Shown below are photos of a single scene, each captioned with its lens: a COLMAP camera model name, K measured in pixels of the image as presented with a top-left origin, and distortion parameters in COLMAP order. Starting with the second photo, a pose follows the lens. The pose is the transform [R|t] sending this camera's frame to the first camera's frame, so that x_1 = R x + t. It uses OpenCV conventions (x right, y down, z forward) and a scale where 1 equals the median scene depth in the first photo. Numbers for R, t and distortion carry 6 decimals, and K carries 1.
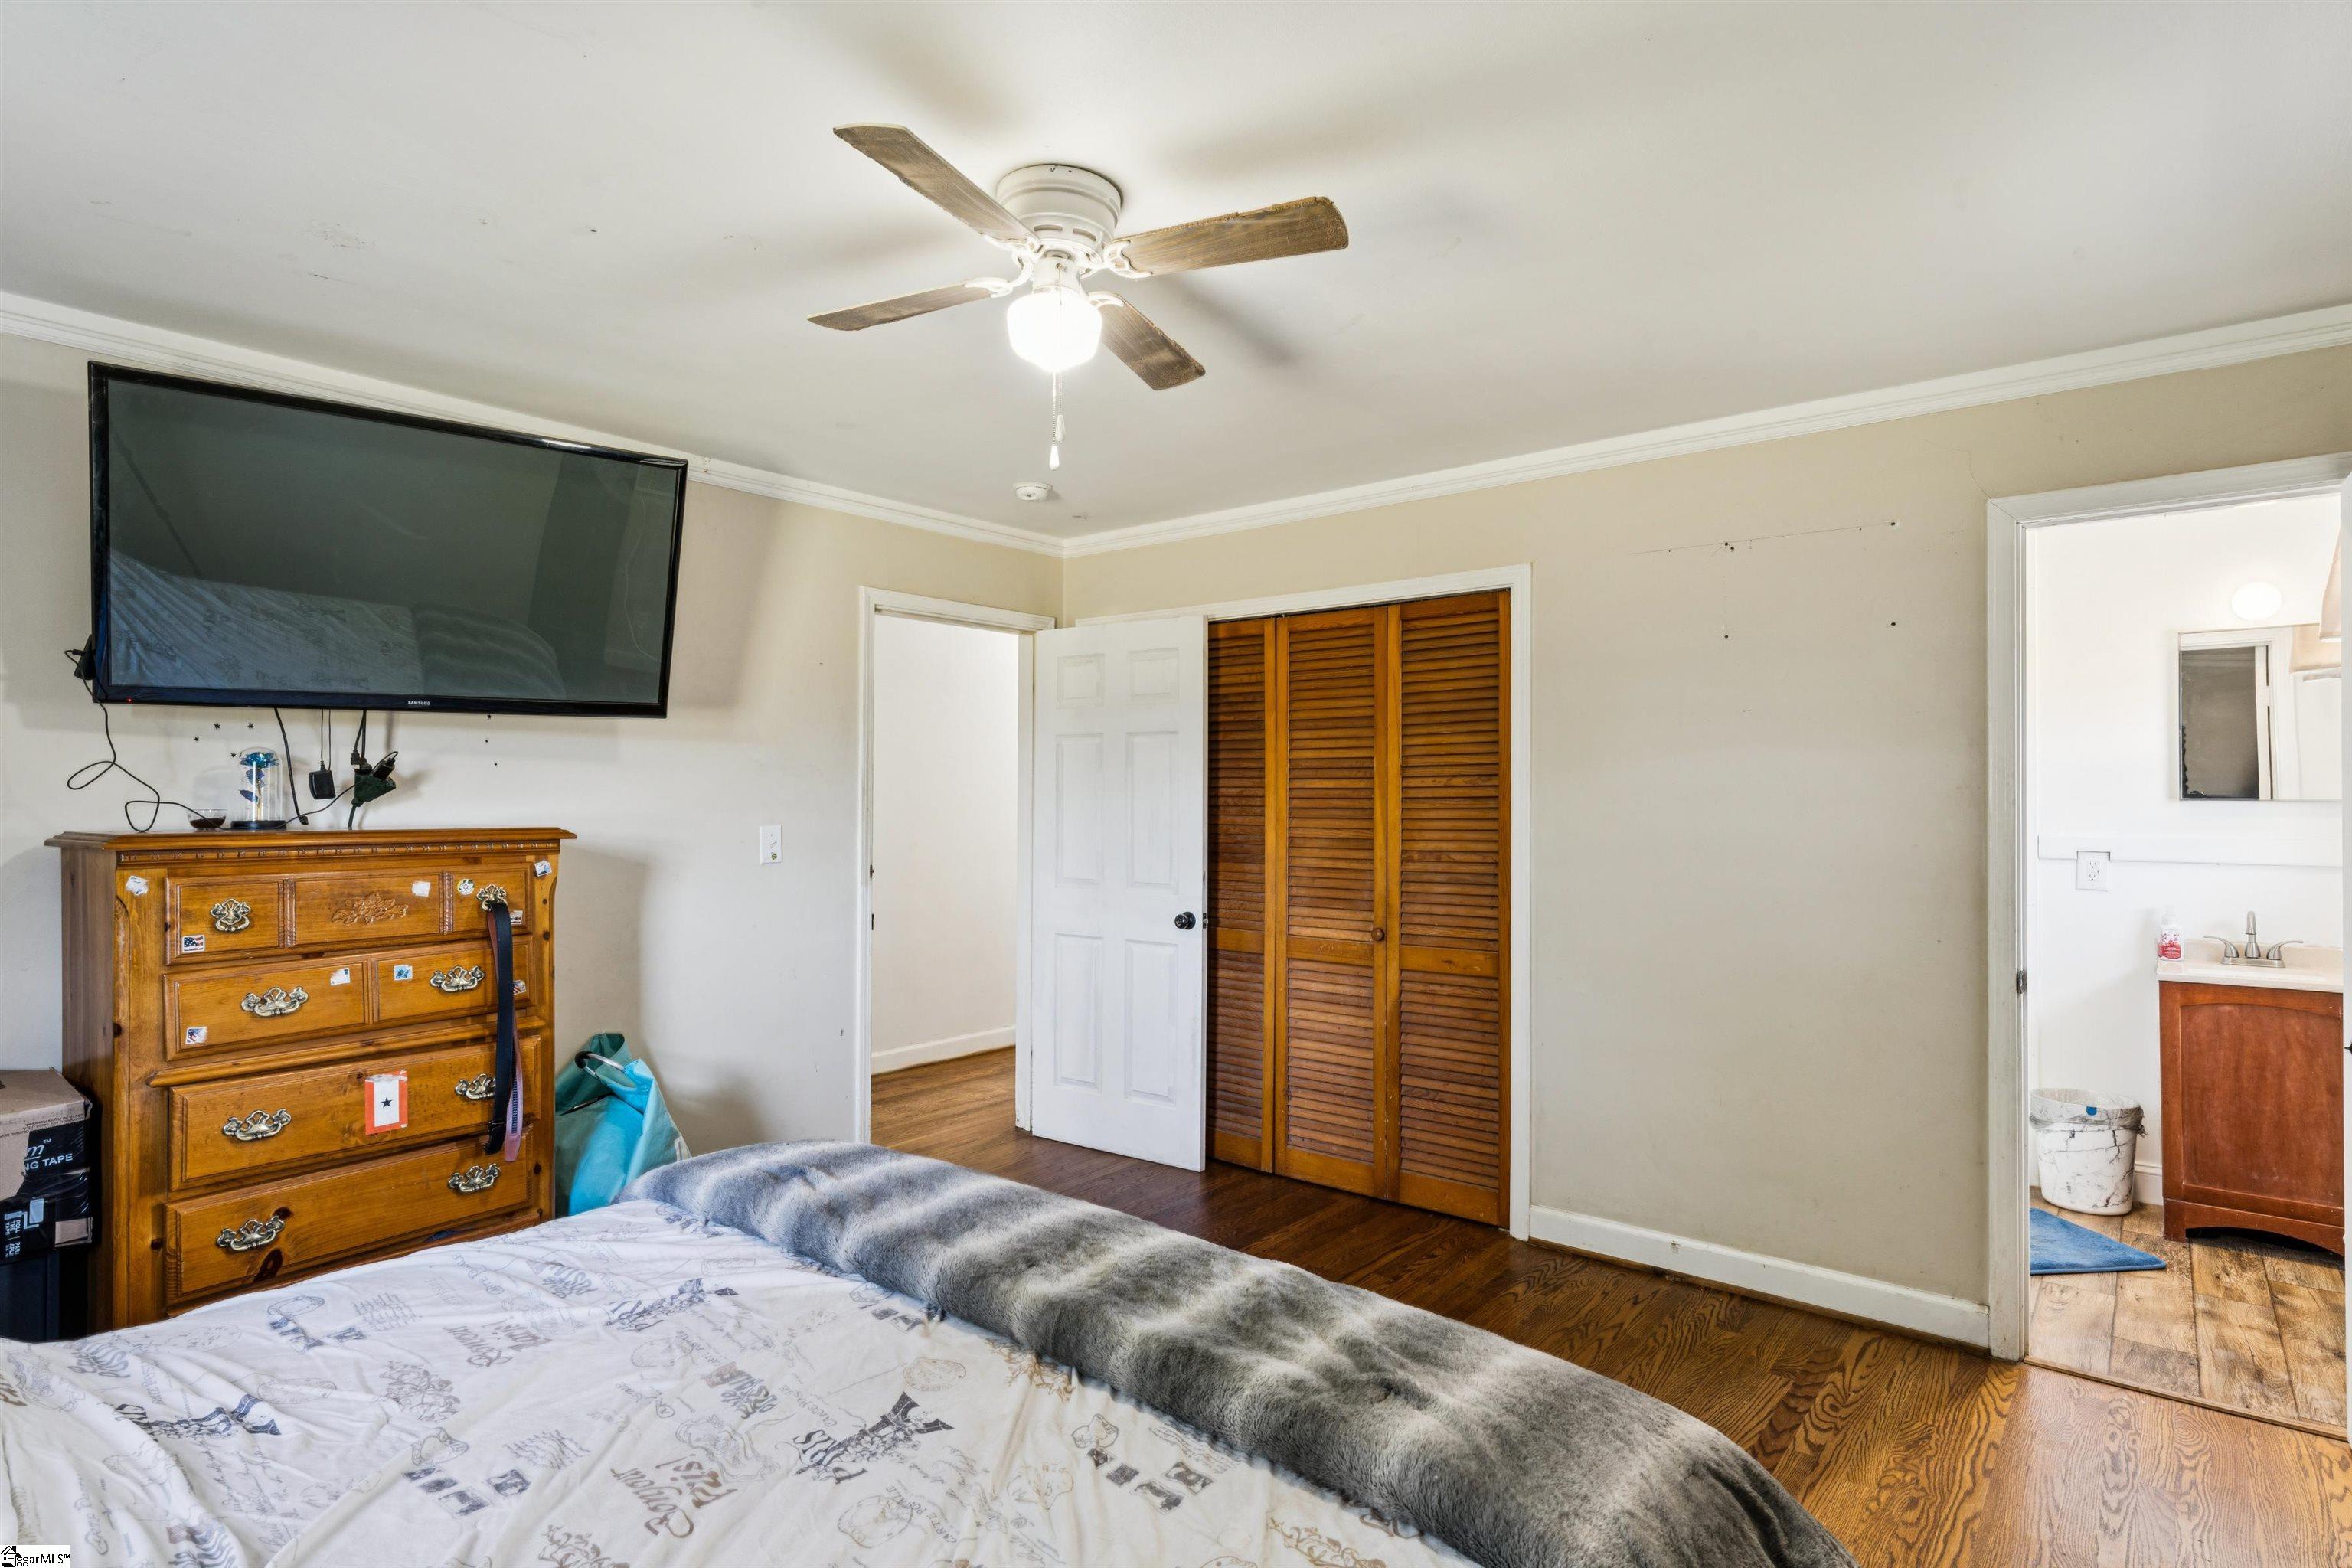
lens RADIAL K [[1207.7, 0, 1171.2], [0, 1207.7, 783.9], [0, 0, 1]] dist [-0.000351, -0.000129]
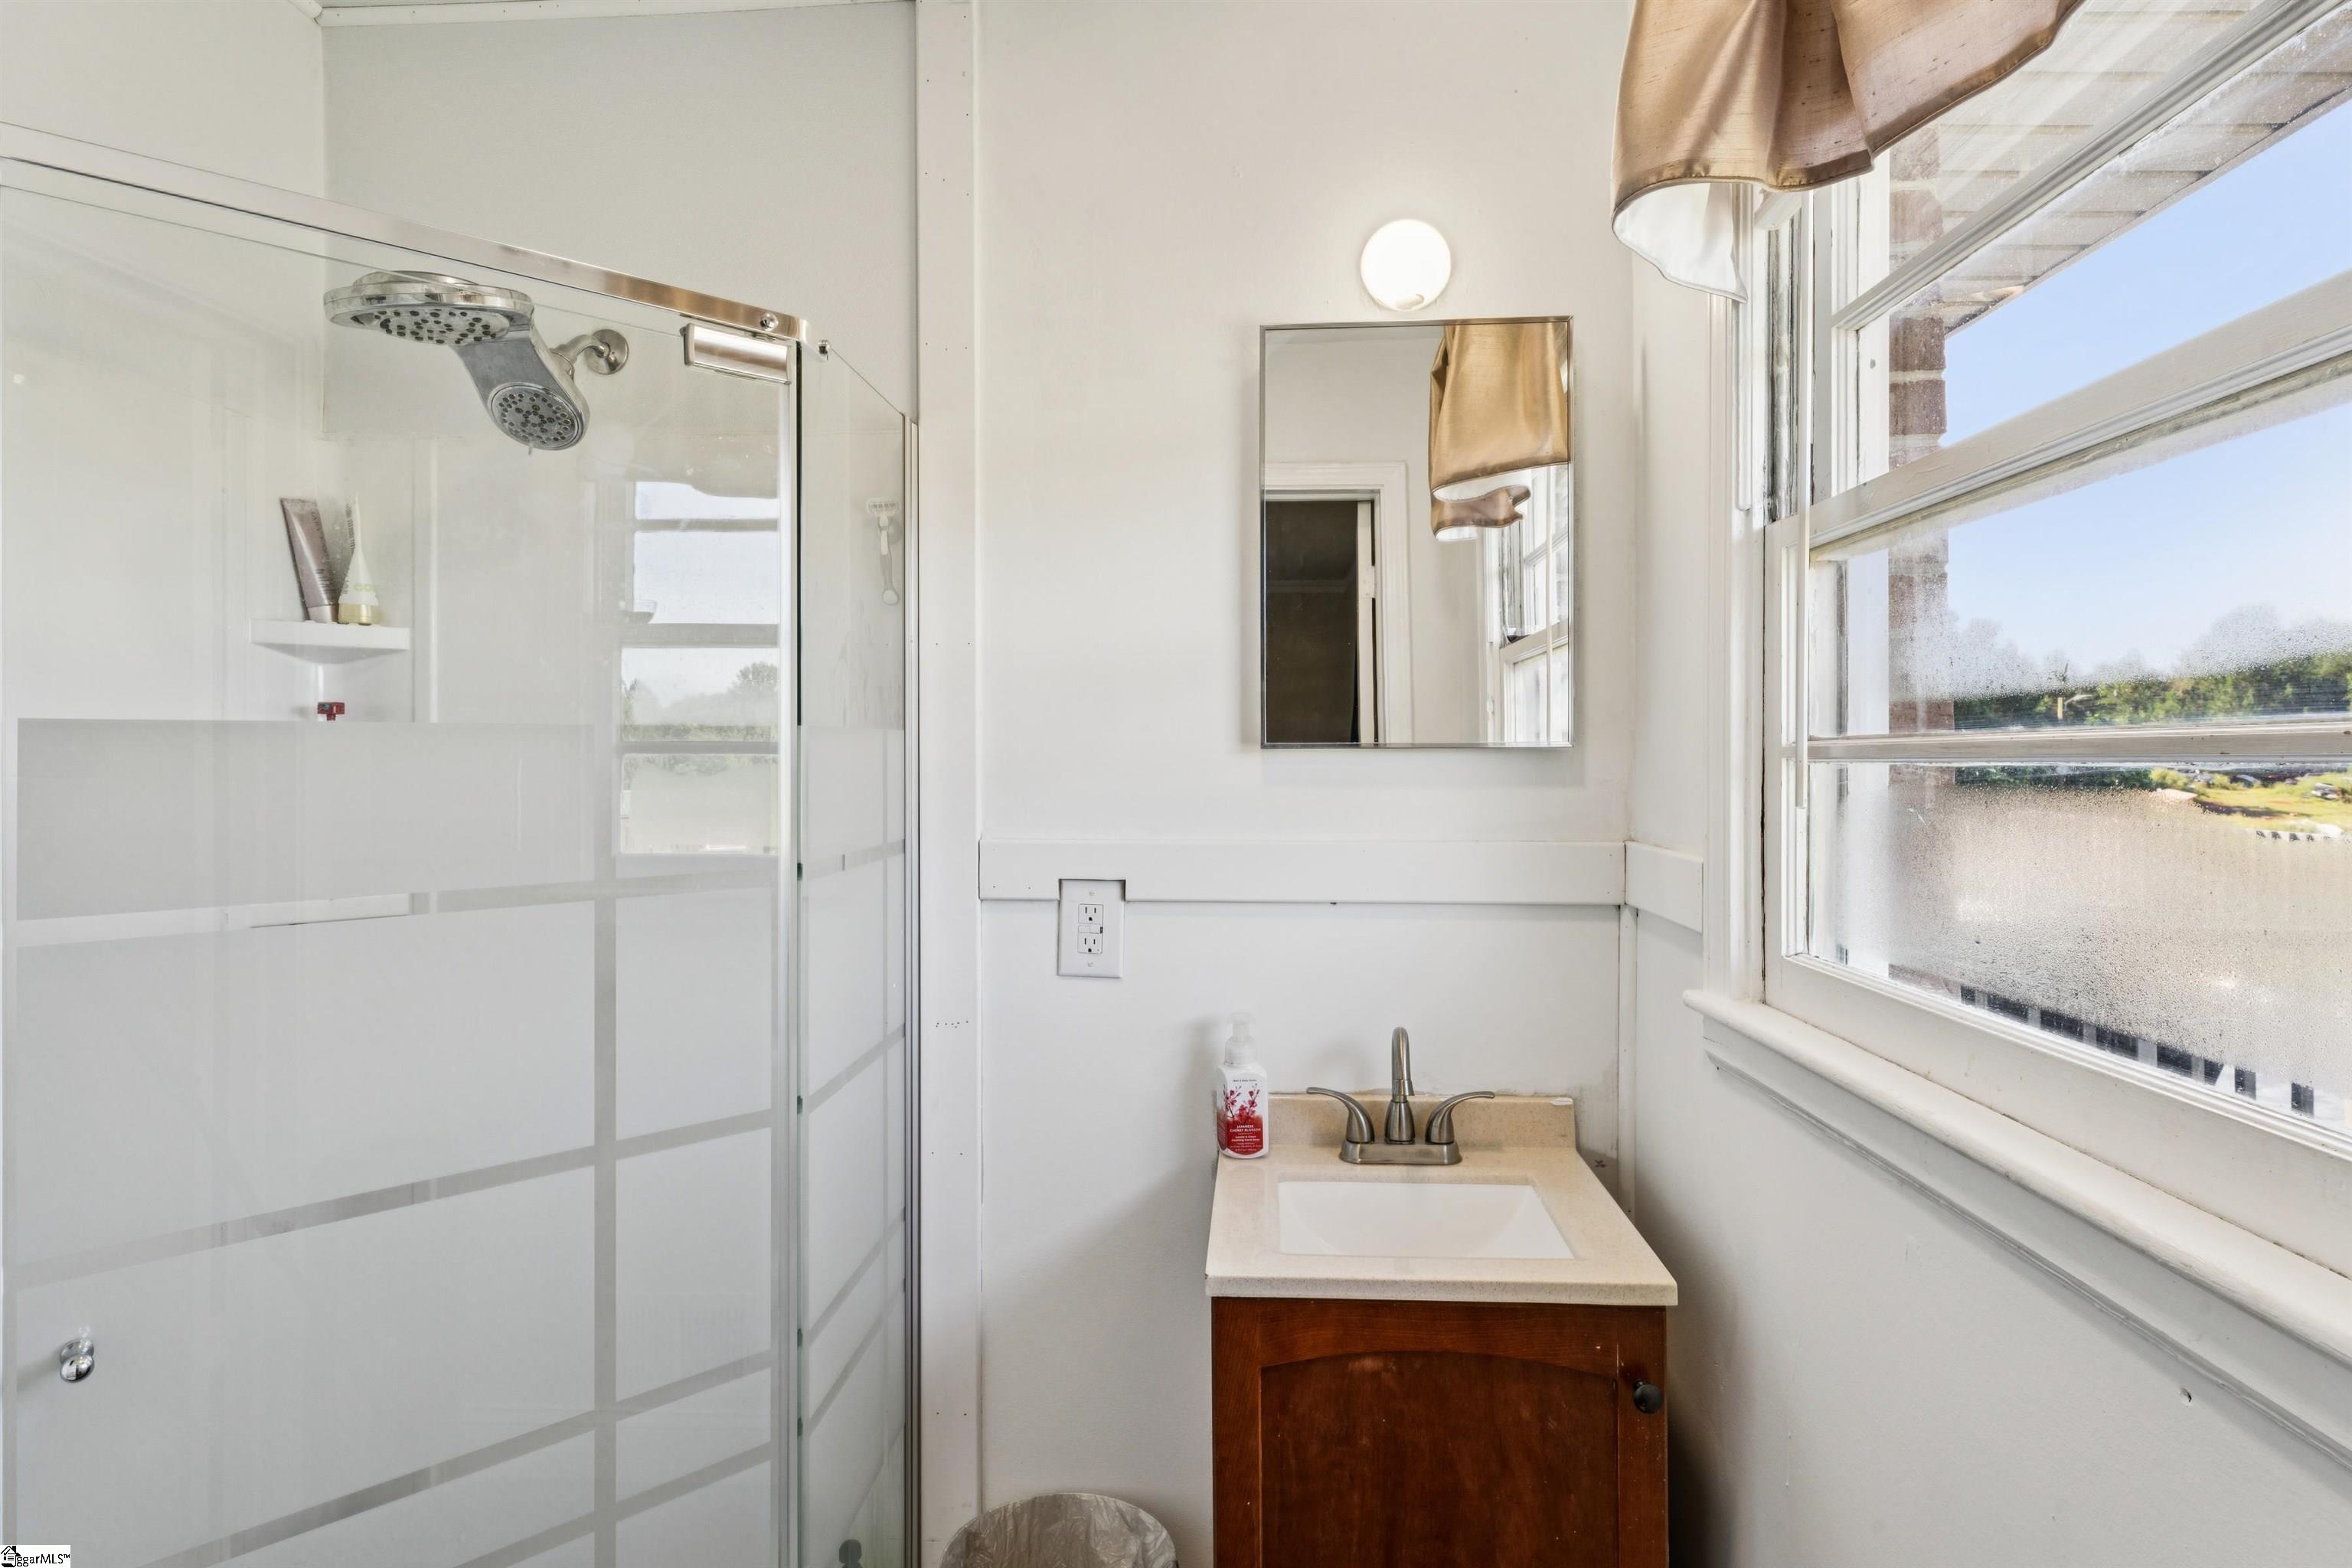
lens RADIAL K [[1207.7, 0, 1178.5], [0, 1207.7, 767.2], [0, 0, 1]] dist [-0.000351, -0.000129]
pose [[0.809172, -0.013457, 0.587417, 0.583076], [-0.002551, 0.999648, 0.026415, 0.009748], [-0.587566, -0.022873, 0.808853, 0.698749]]
